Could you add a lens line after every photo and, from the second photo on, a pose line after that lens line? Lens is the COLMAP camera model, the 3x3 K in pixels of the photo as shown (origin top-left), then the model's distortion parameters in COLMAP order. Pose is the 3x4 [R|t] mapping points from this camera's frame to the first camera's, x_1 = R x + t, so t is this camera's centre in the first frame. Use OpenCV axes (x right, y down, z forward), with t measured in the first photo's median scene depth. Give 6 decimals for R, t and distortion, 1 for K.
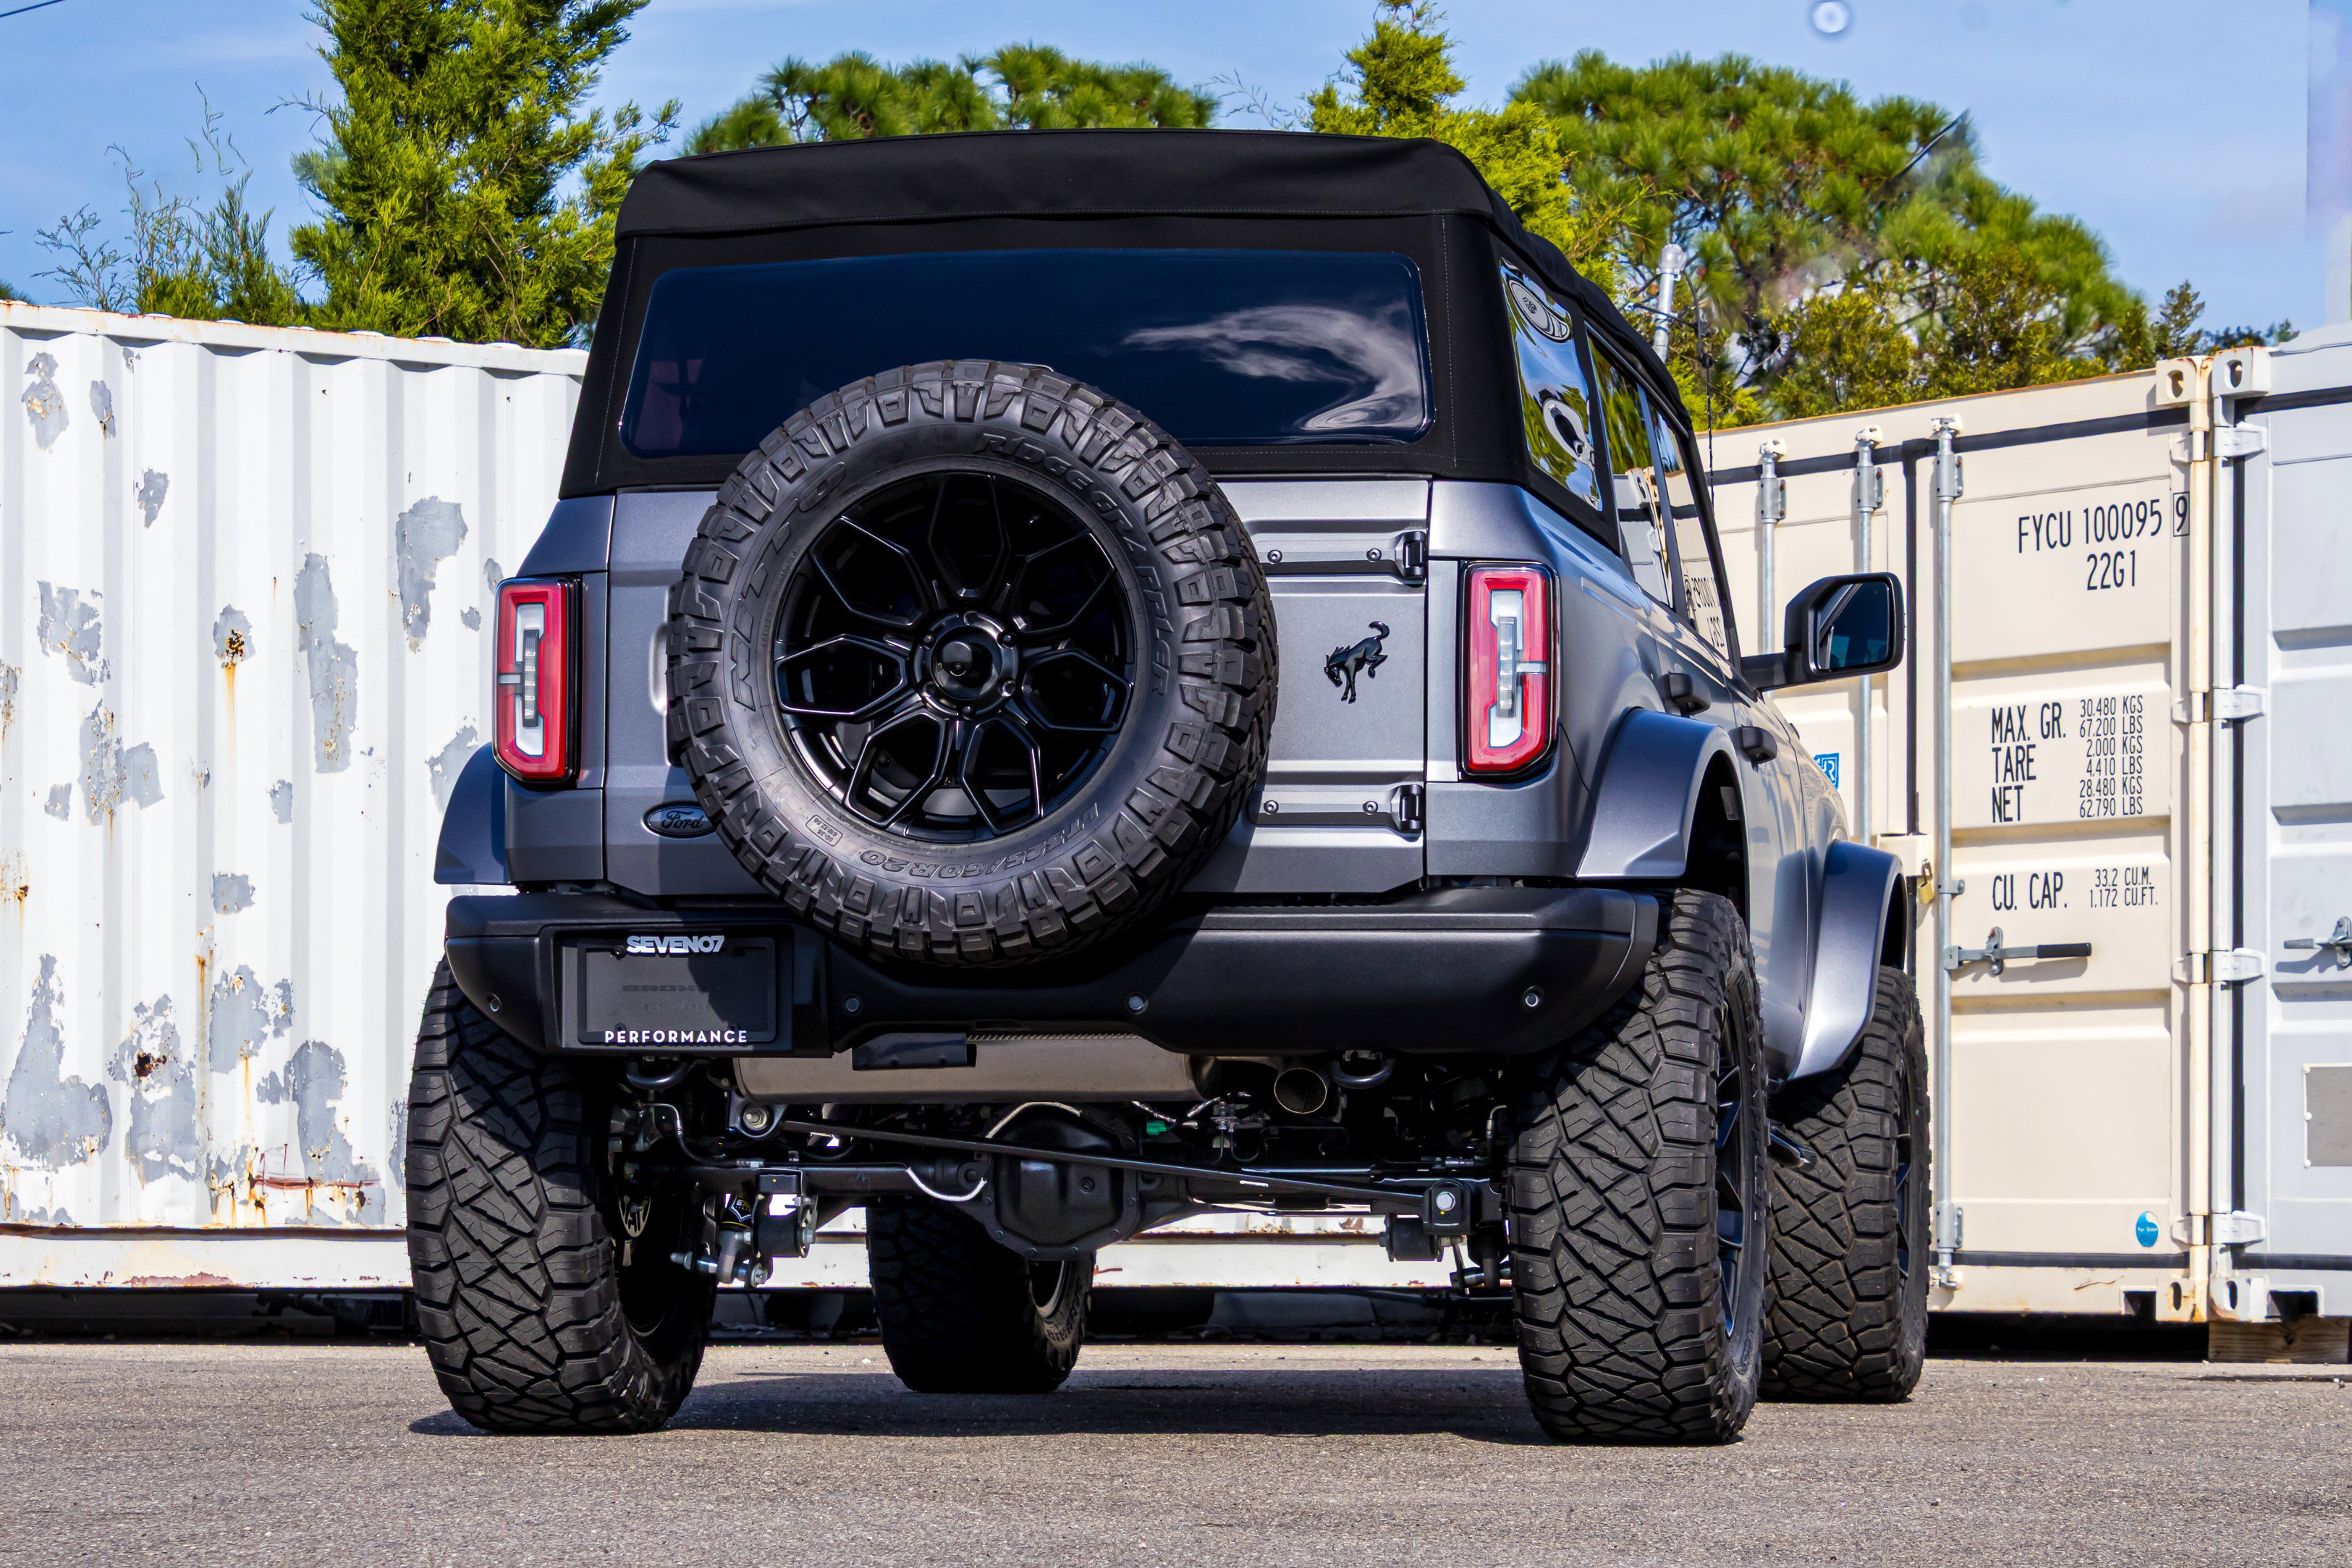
lens RADIAL K [[7139.2, 0, 1122.3], [0, 7139.2, 1028.3], [0, 0, 1]] dist [0.054675, 0.243766]
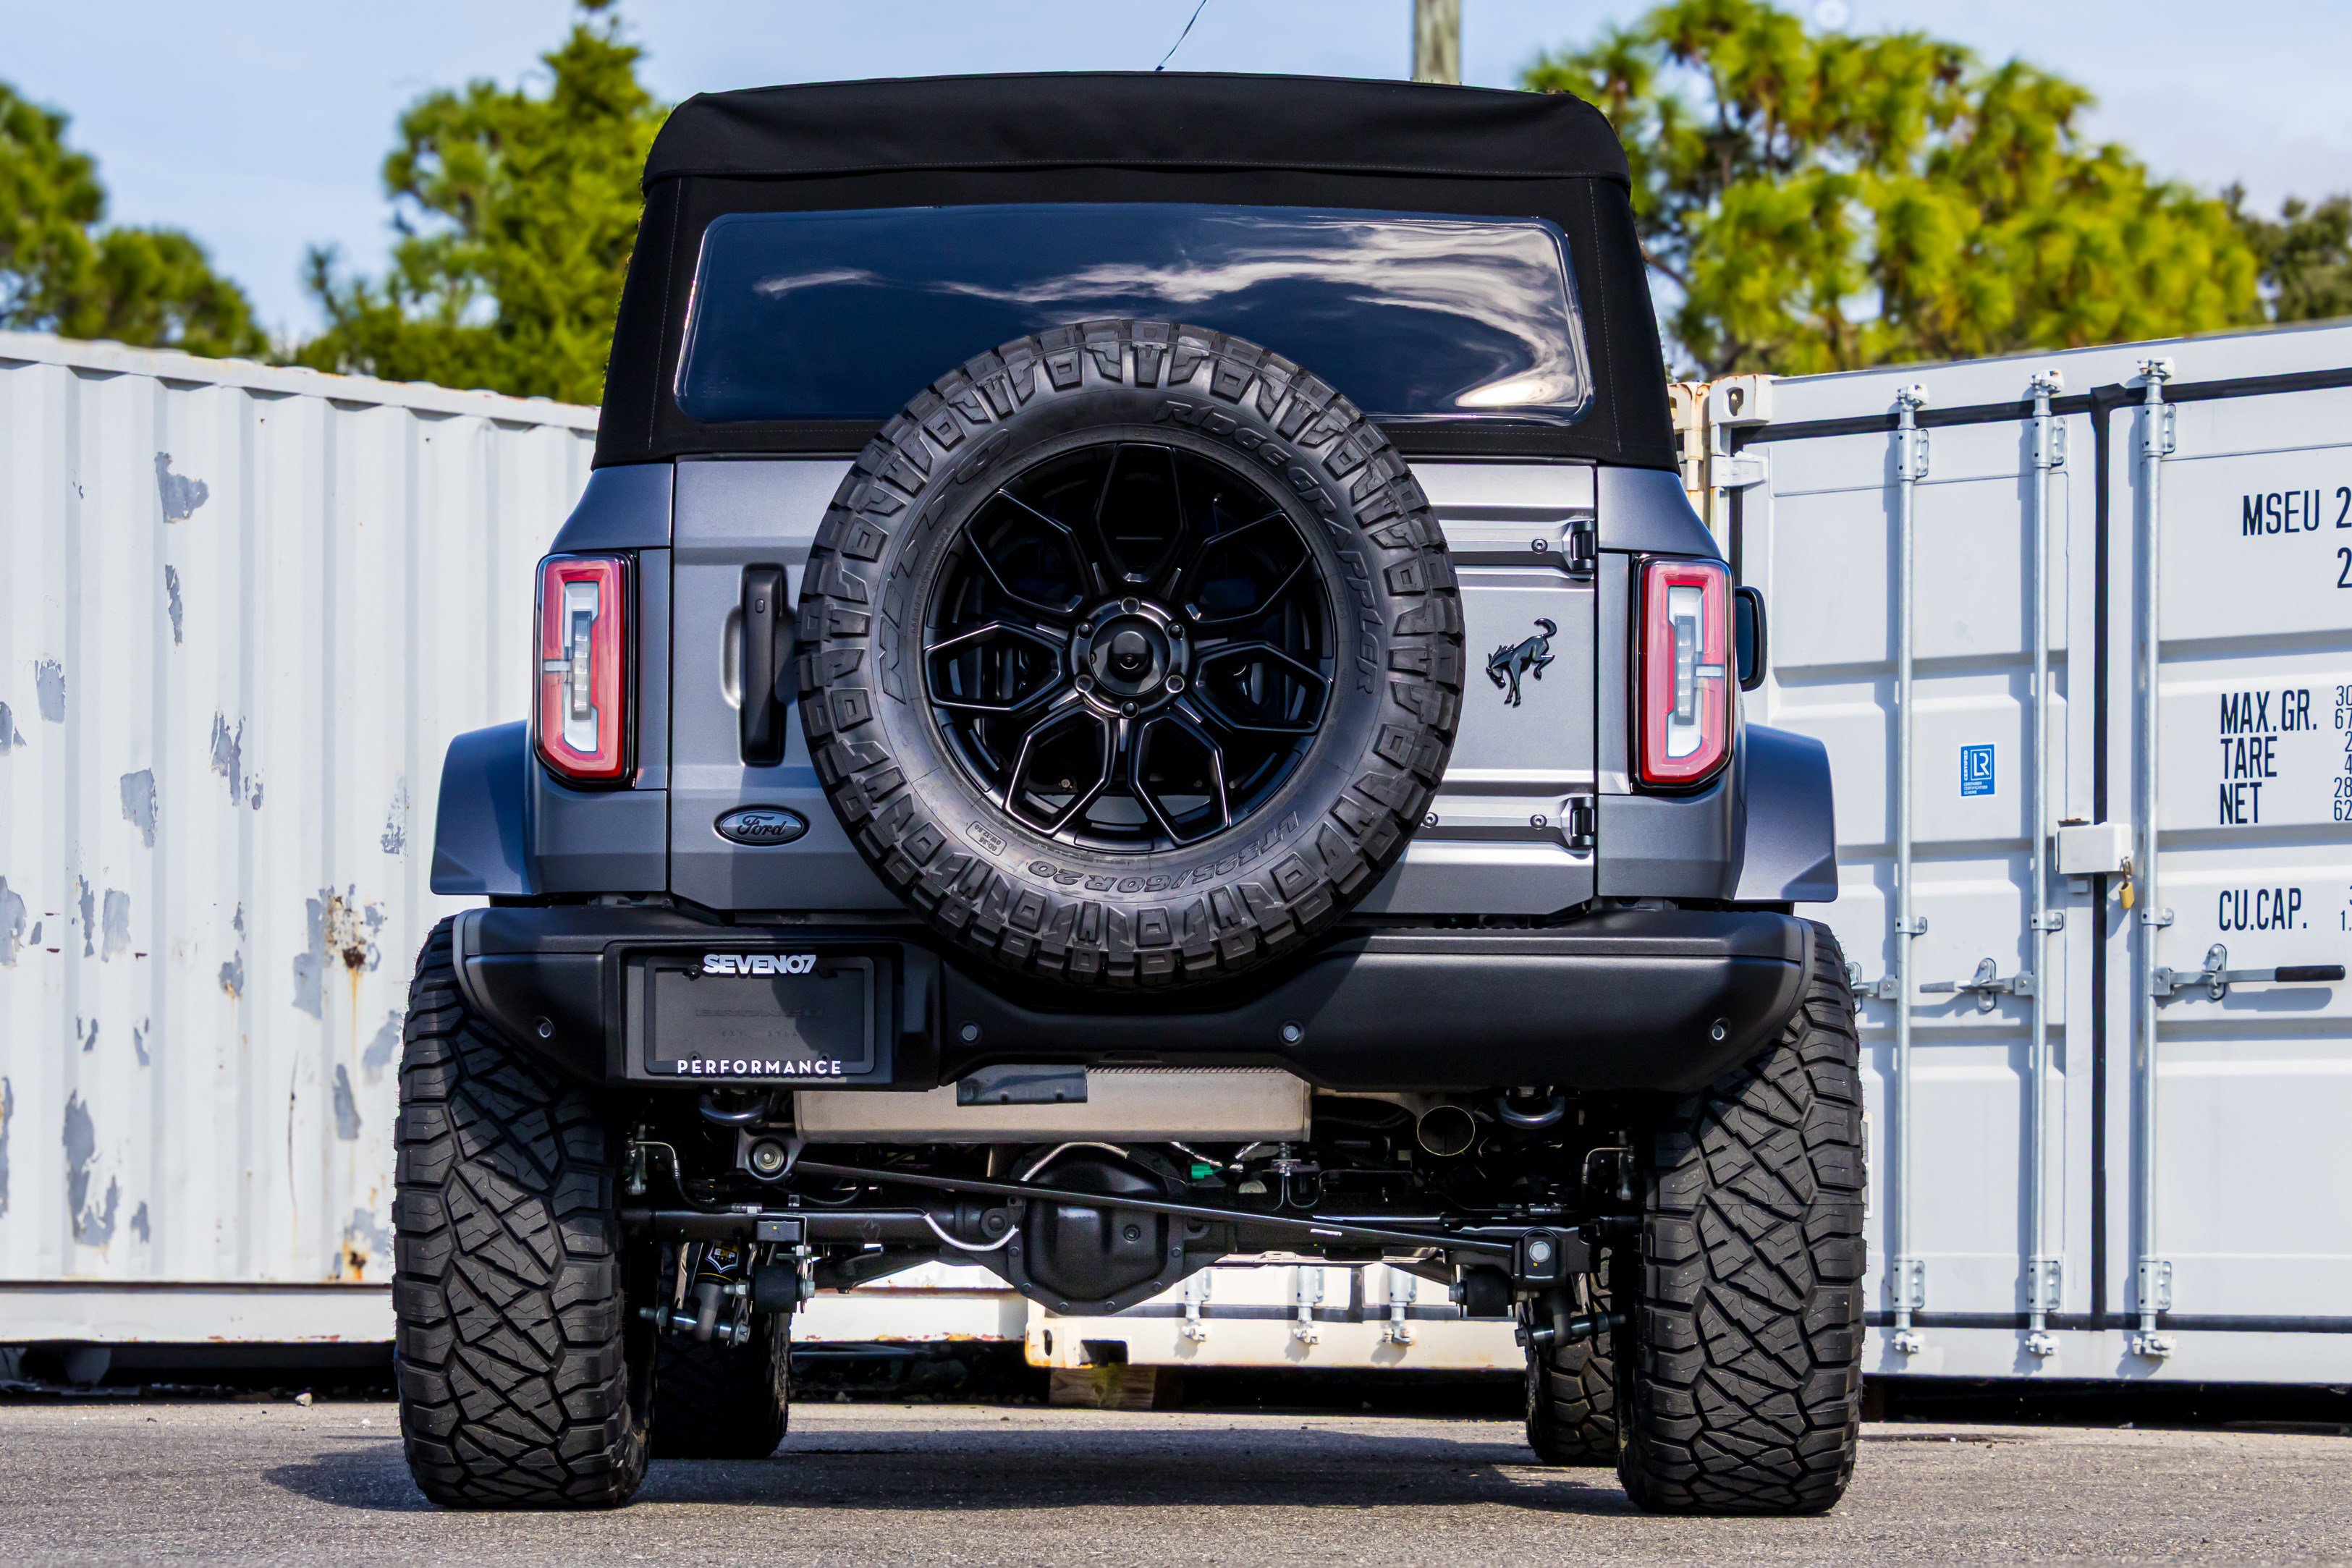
lens RADIAL K [[7139.2, 0, 1122.3], [0, 7139.2, 1028.3], [0, 0, 1]] dist [0.054675, 0.243766]
pose [[0.981994, 0.007744, 0.188753, -0.186925], [-0.006352, 0.999948, -0.007981, 0.003203], [-0.188805, 0.006638, 0.981992, 0.109366]]
